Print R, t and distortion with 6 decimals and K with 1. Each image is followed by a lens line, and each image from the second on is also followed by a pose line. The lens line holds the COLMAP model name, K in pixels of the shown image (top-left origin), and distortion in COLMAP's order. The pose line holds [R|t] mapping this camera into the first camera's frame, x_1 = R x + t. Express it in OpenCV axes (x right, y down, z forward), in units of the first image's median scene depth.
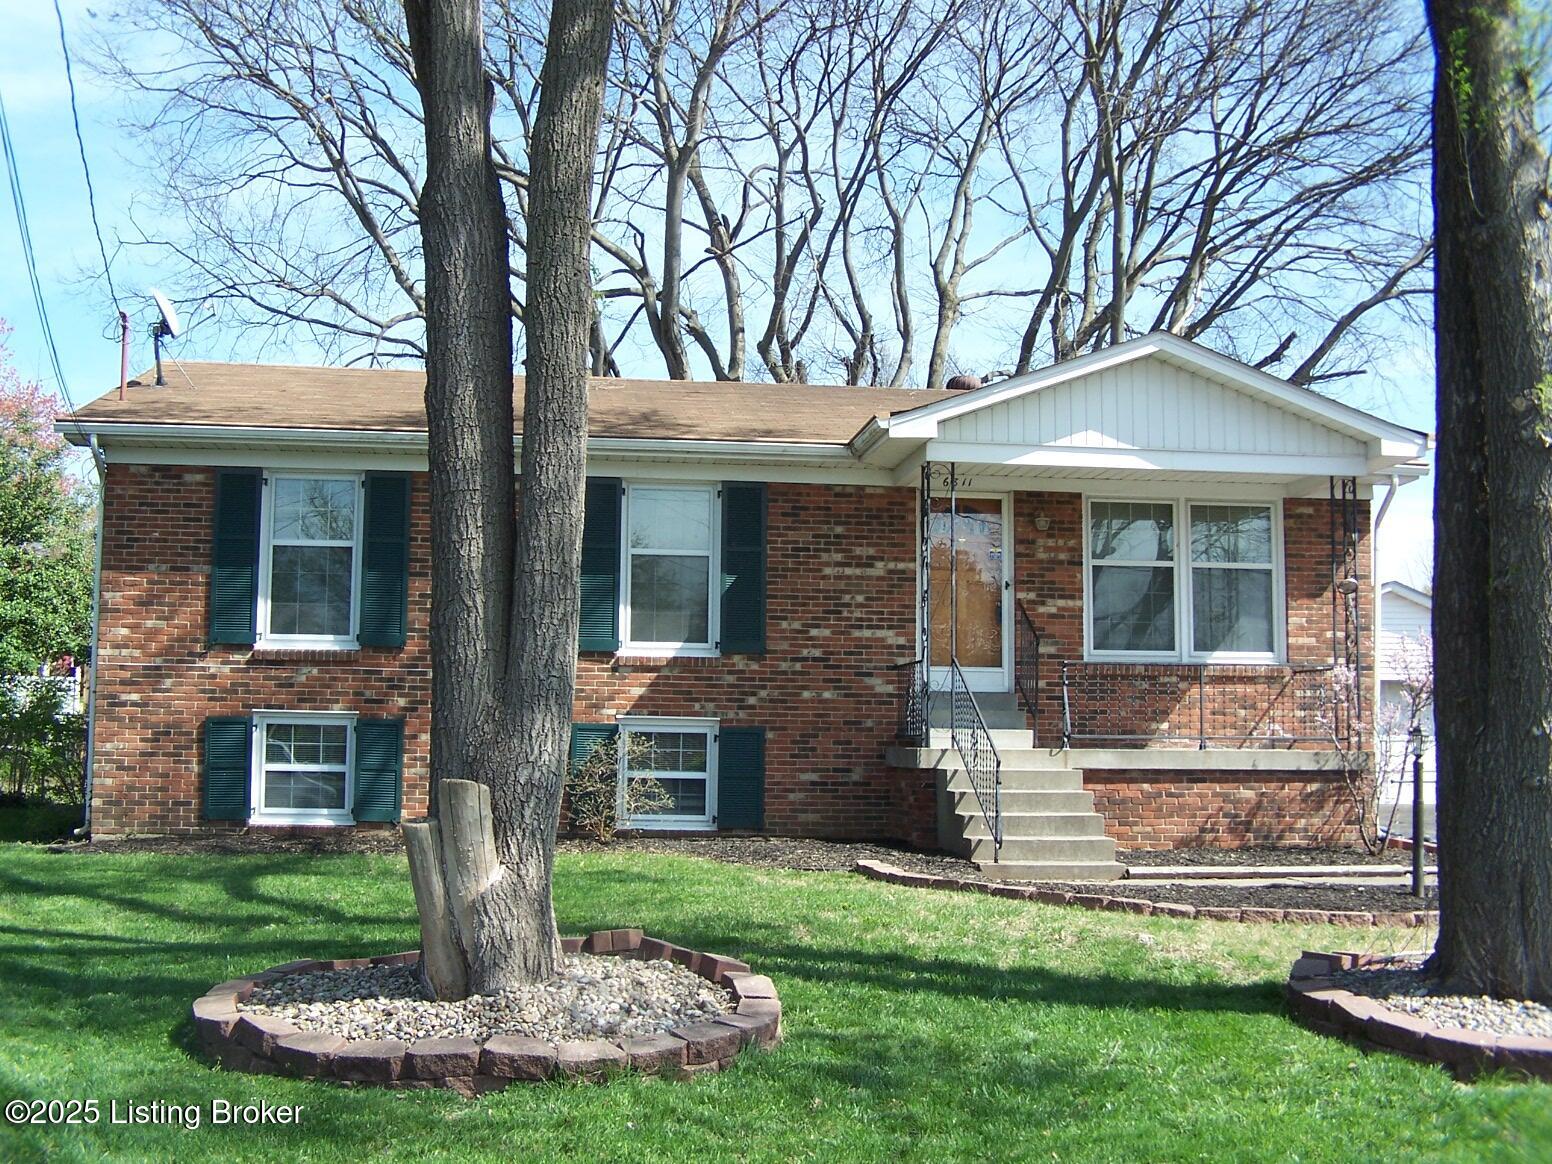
lens RADIAL K [[1771.5, 0, 742.7], [0, 1771.5, 576.5], [0, 0, 1]] dist [-0.150064, 0.267799]
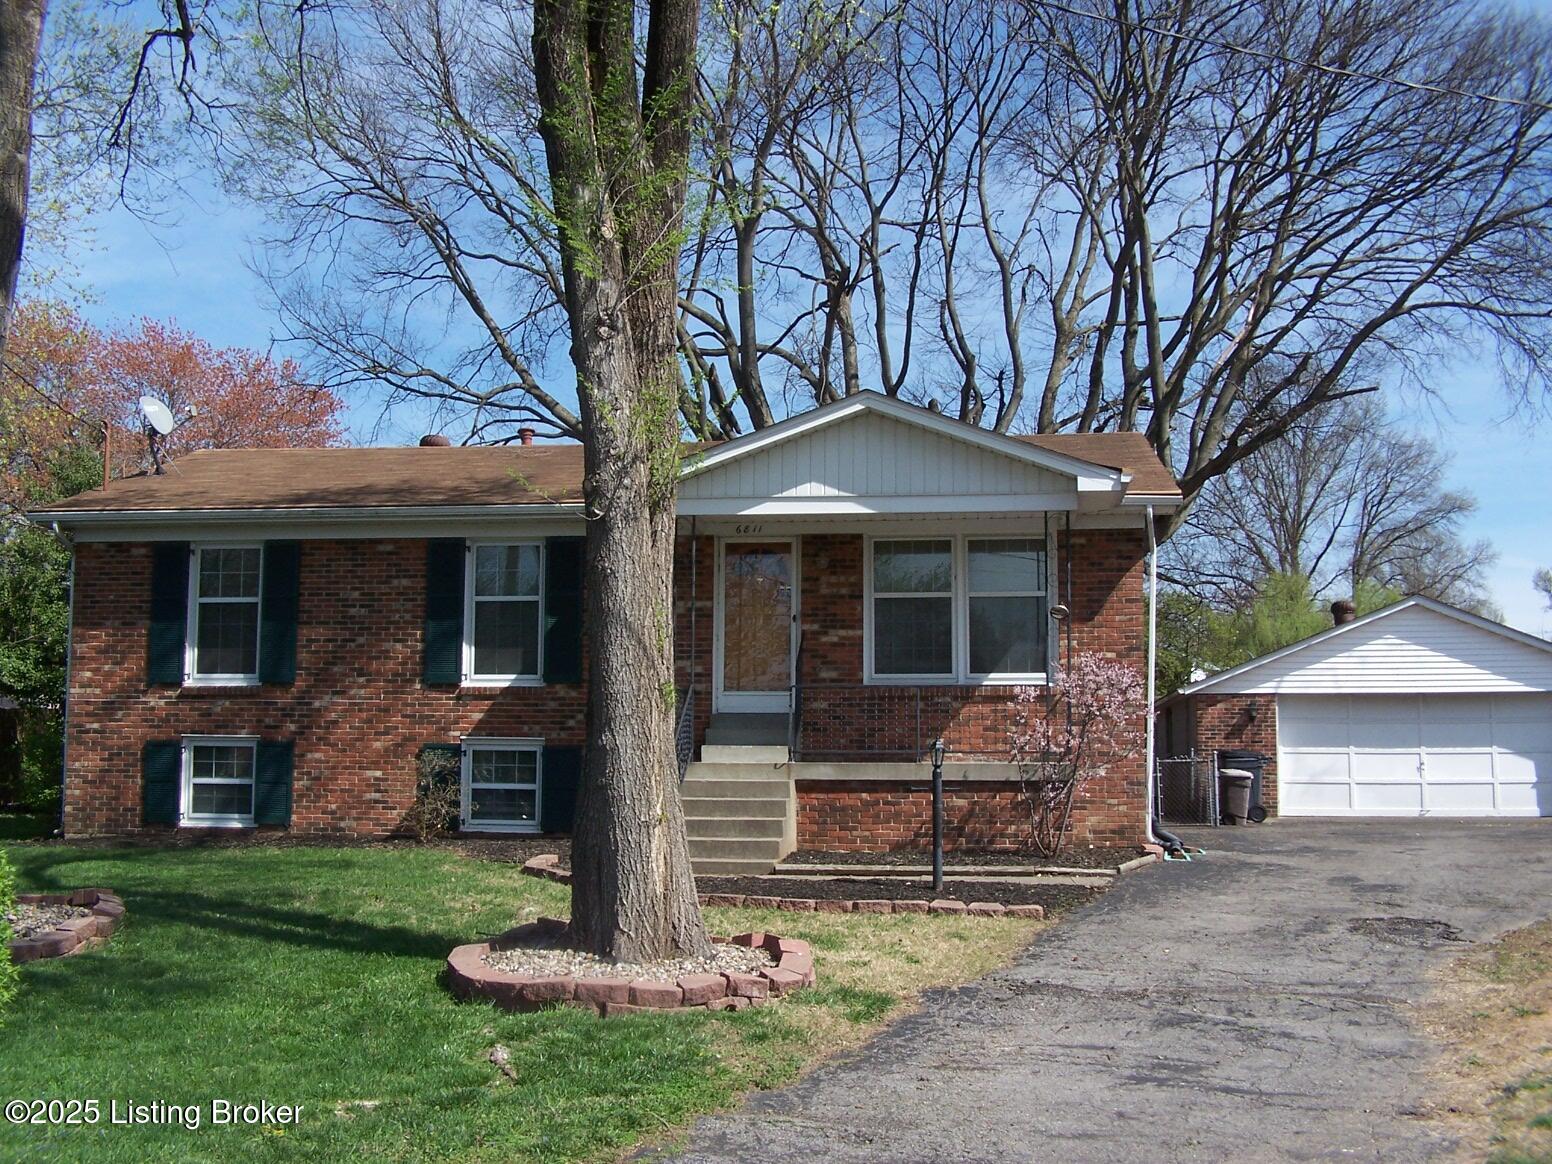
lens RADIAL K [[1771.5, 0, 742.7], [0, 1771.5, 576.5], [0, 0, 1]] dist [-0.150064, 0.267799]
pose [[0.968203, -0.033653, -0.247893, 0.420726], [0.030089, 0.999382, -0.018150, -0.002377], [0.248351, 0.010114, 0.968617, -0.112168]]
